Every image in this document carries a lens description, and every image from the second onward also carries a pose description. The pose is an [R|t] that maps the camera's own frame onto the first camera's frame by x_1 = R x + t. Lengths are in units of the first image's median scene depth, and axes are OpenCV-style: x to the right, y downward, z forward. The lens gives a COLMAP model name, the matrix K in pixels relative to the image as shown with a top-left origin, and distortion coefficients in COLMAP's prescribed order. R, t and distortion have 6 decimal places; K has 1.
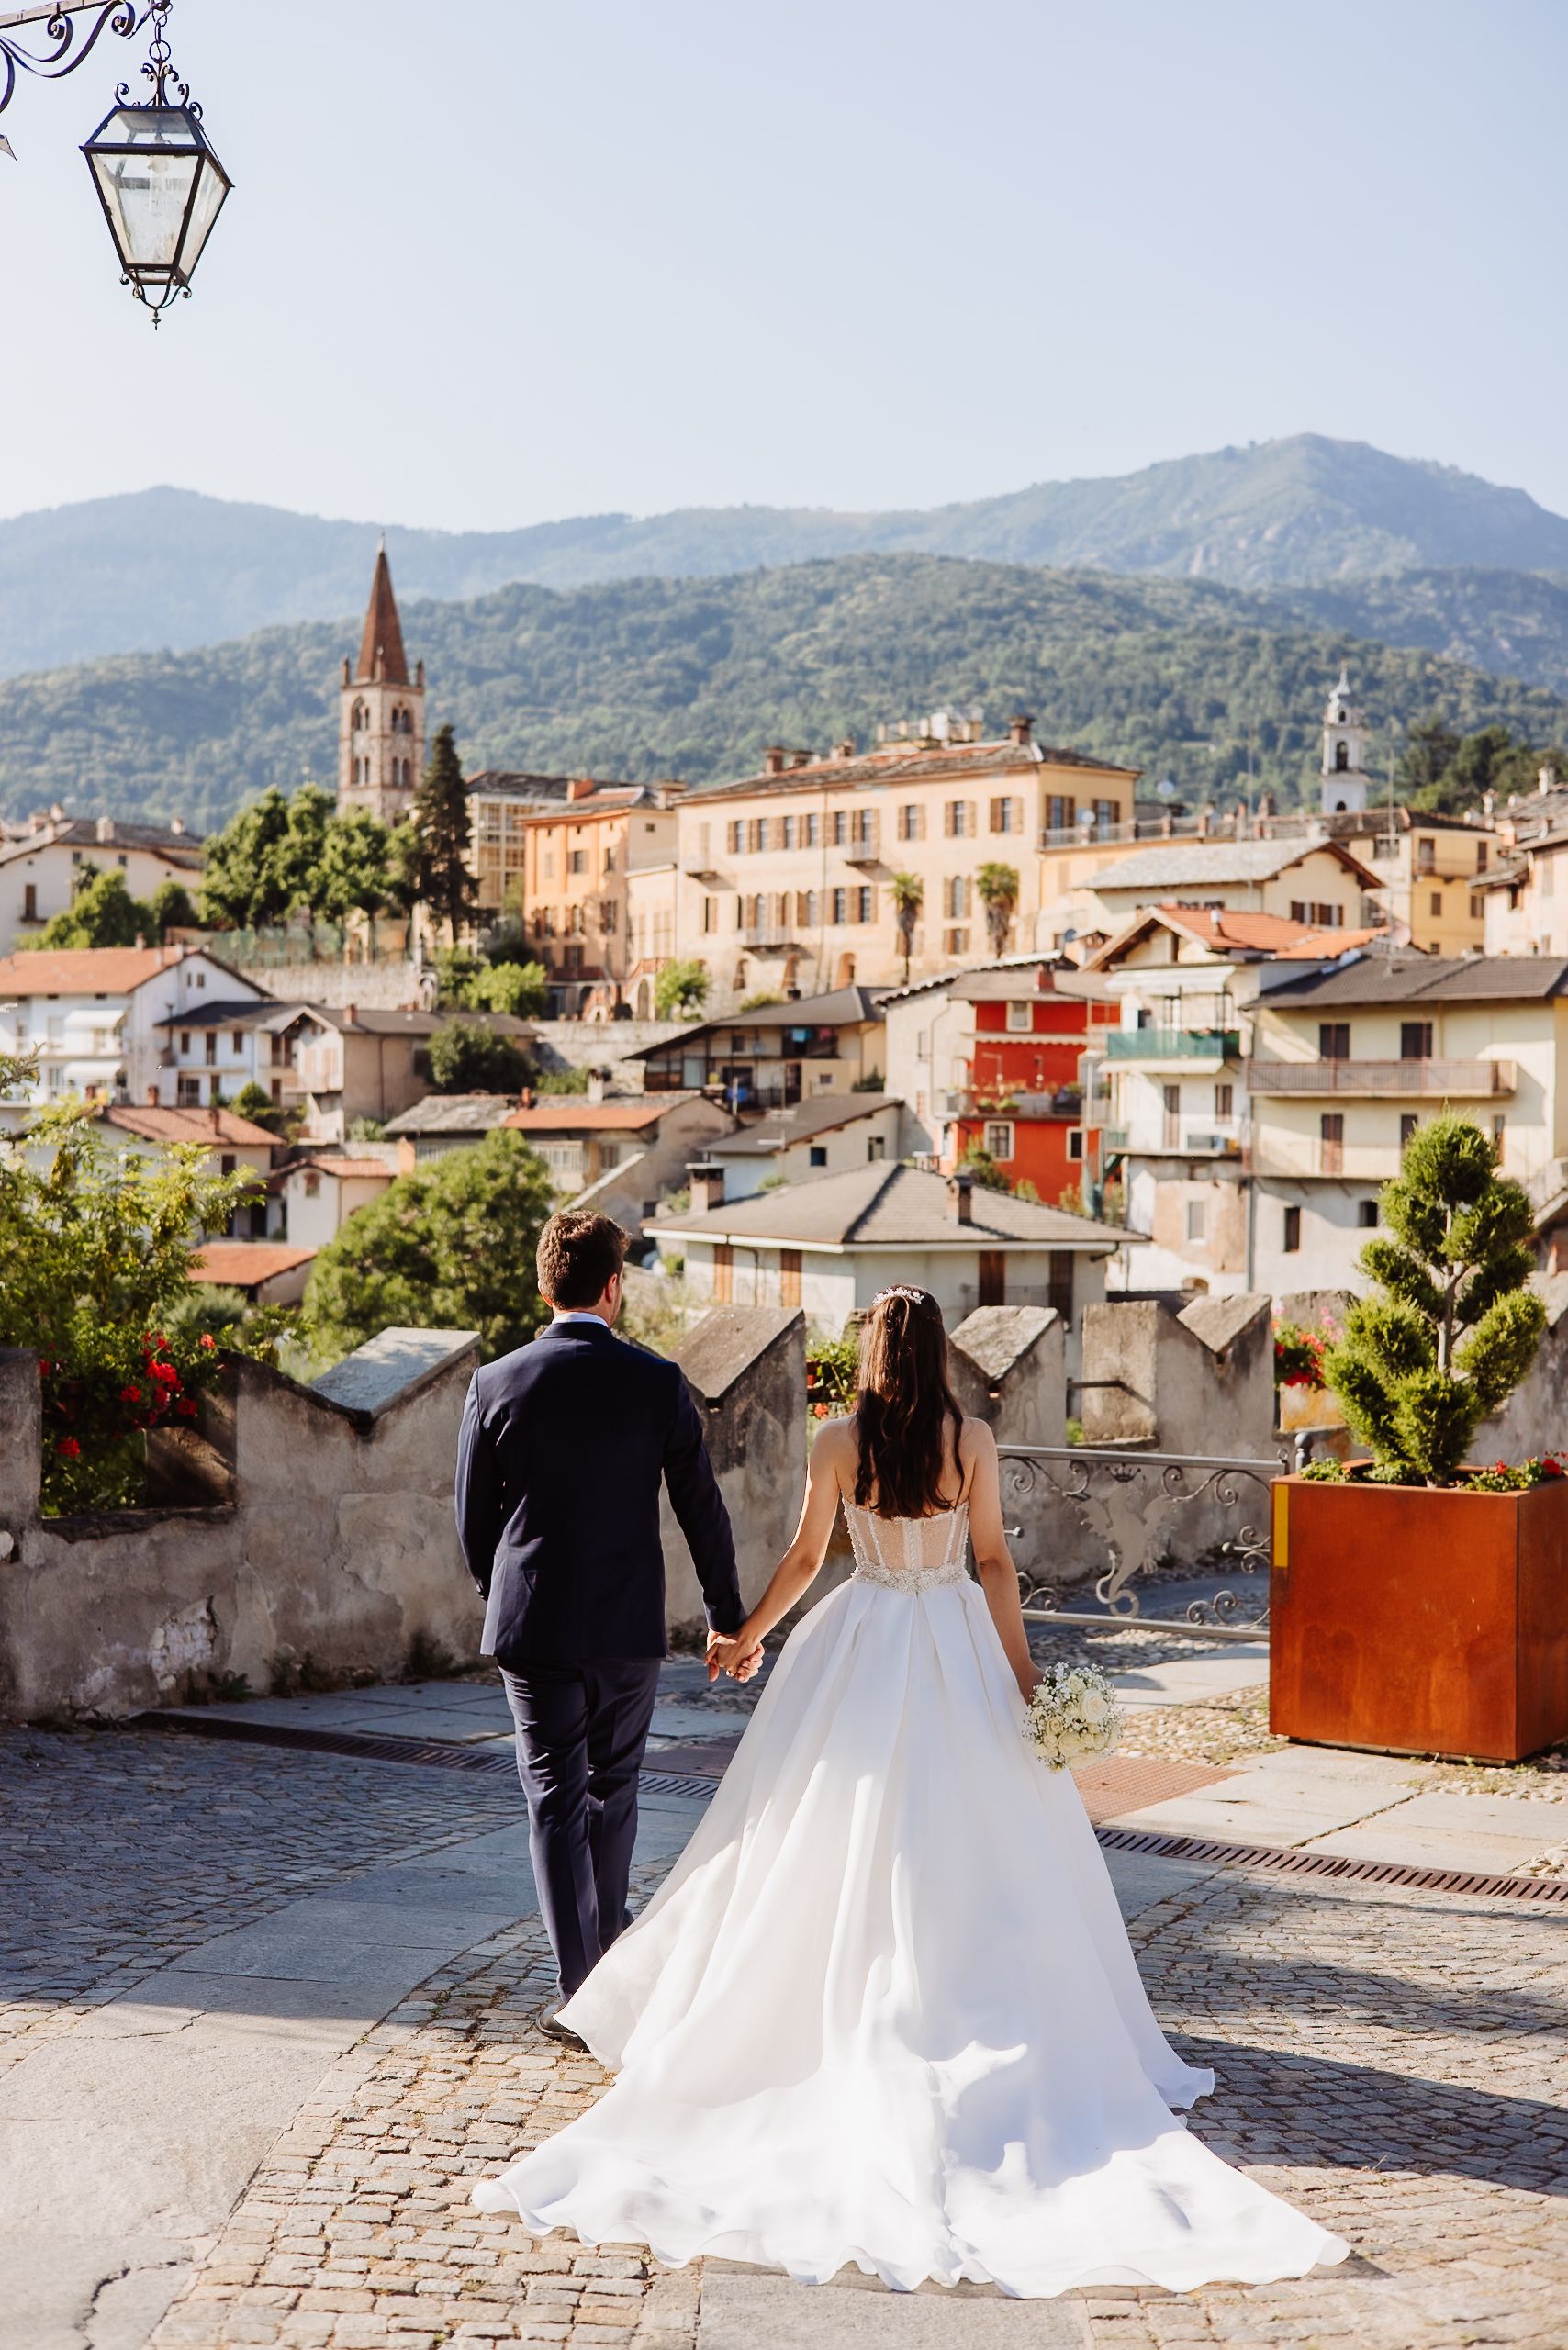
lens RADIAL K [[3315.9, 0, 788.1], [0, 3315.9, 1182.7], [0, 0, 1]] dist [0.038012, 0.000000]
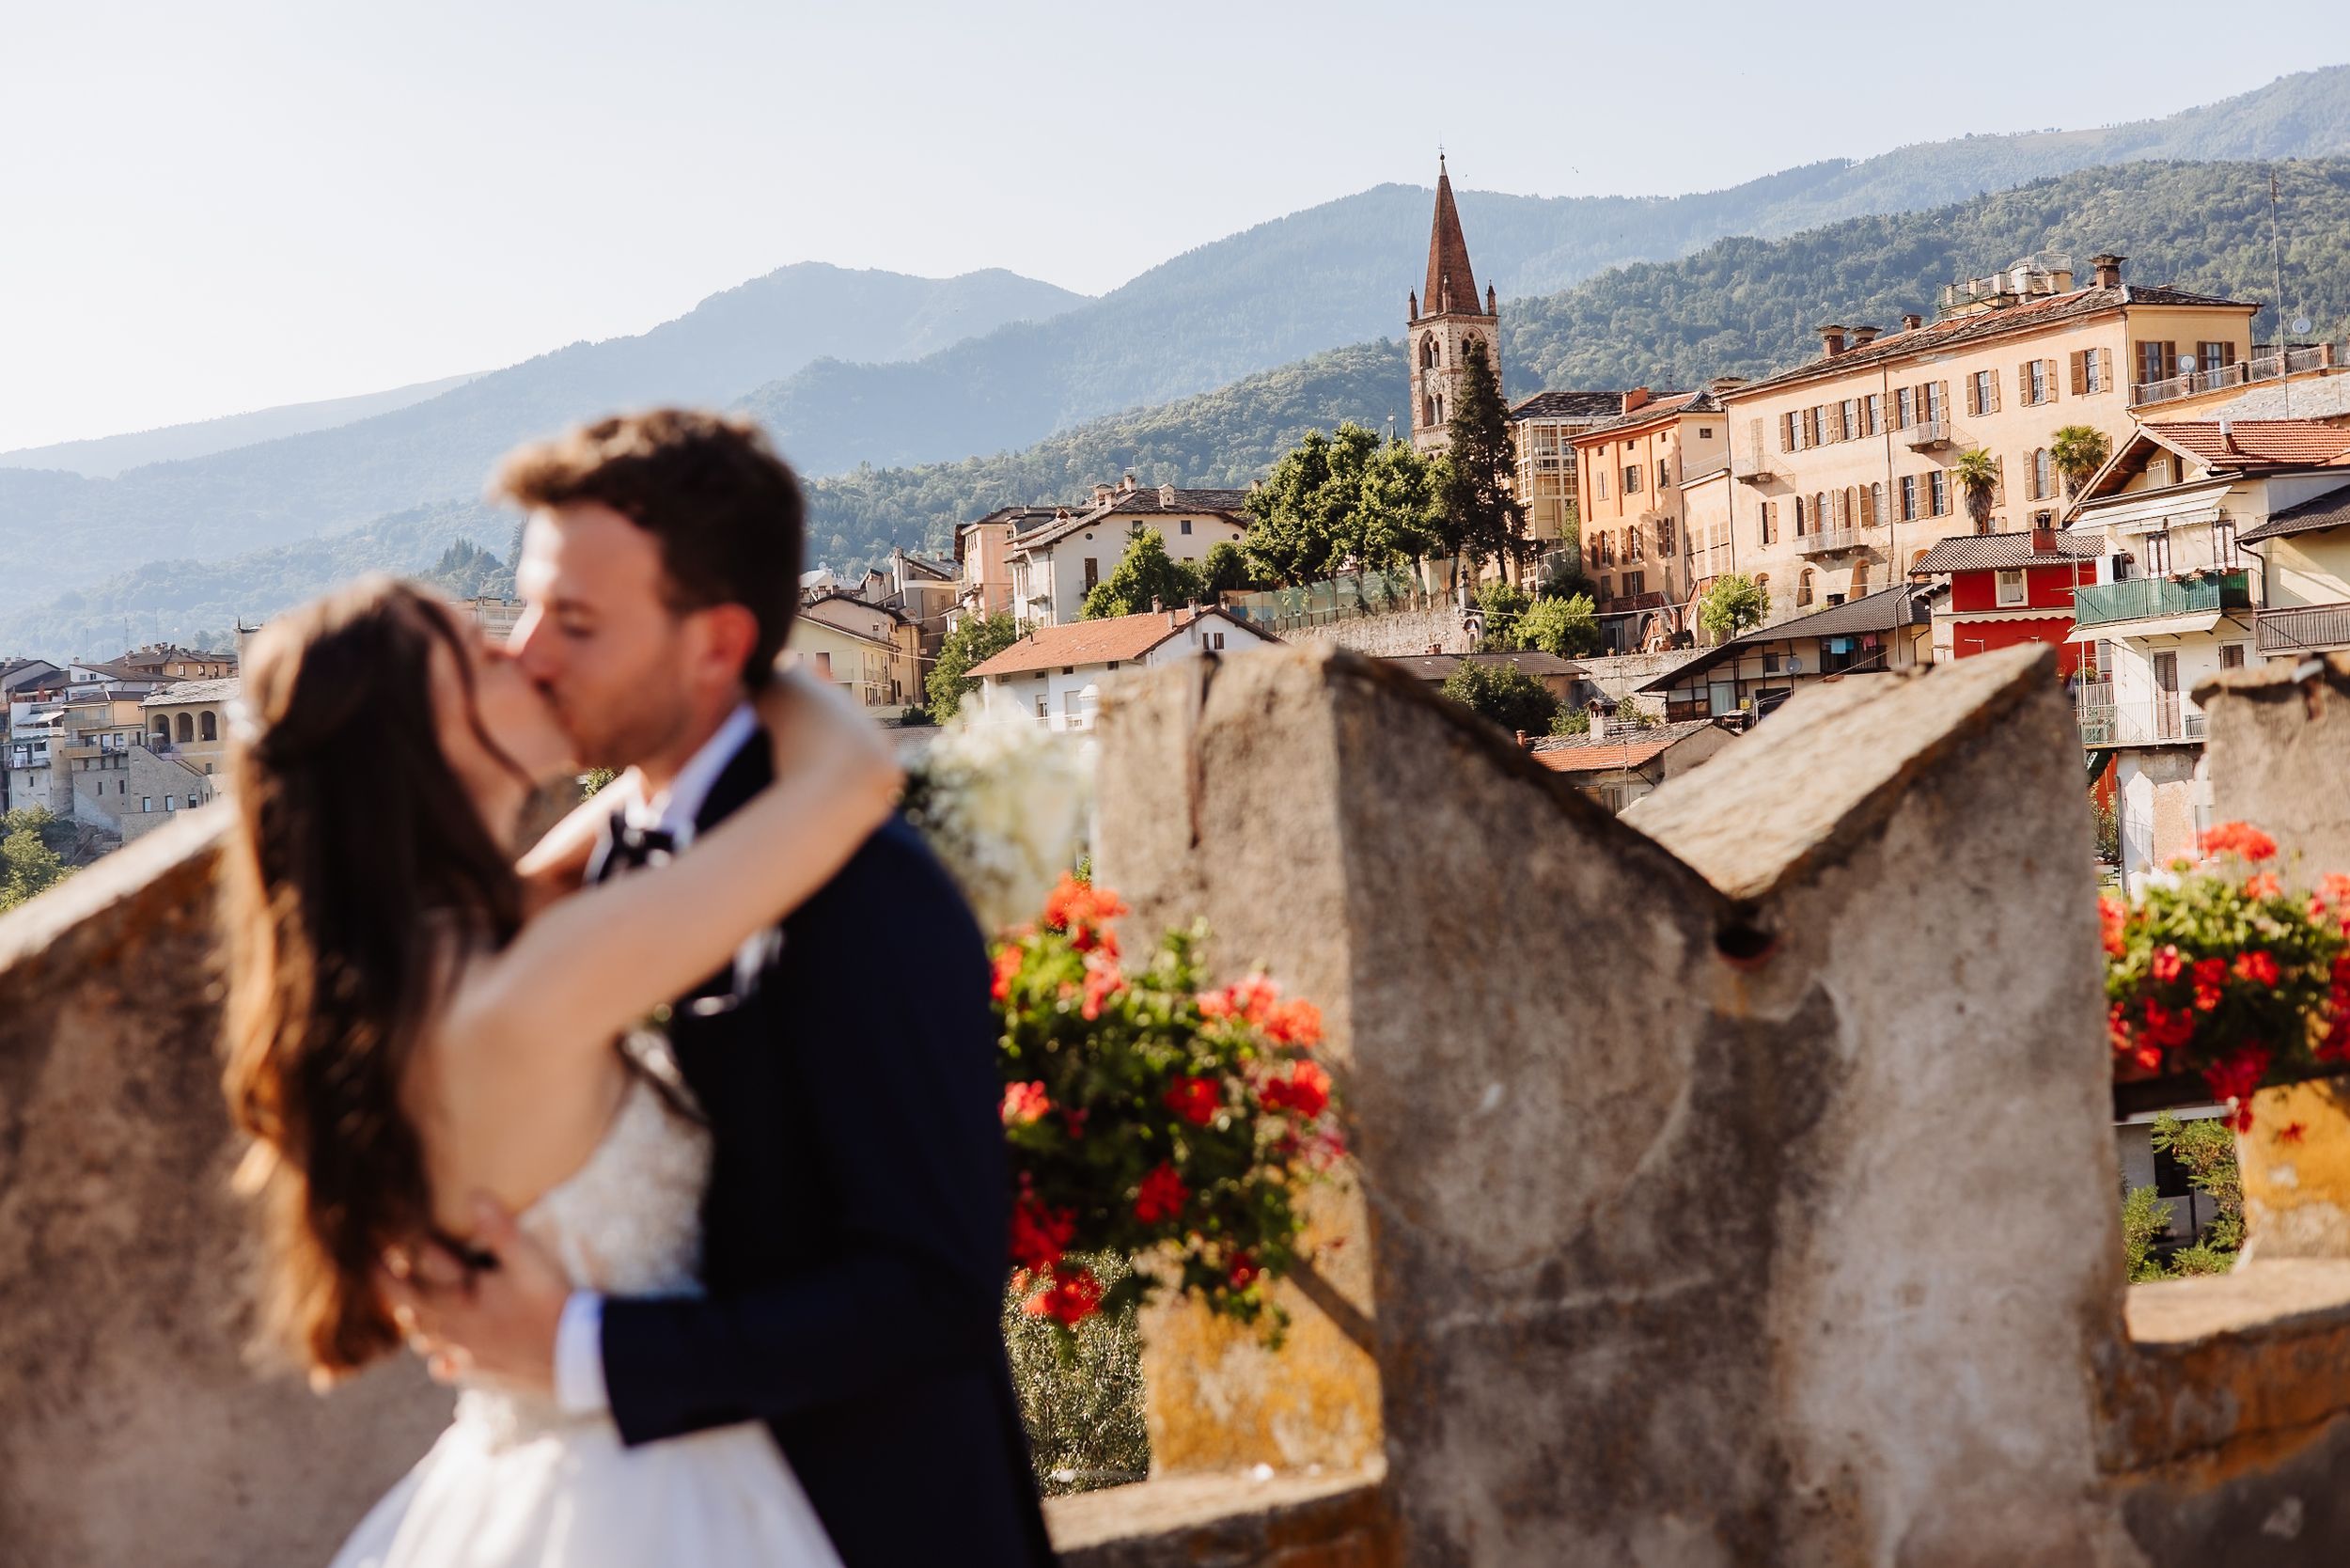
lens RADIAL K [[3315.9, 0, 1177.1], [0, 3315.9, 778.3], [0, 0, 1]] dist [0.038012, 0.000000]
pose [[0.965032, -0.063291, -0.254375, 0.042444], [0.057582, 0.997895, -0.029834, 0.003951], [0.255728, 0.014143, 0.966645, 0.103149]]
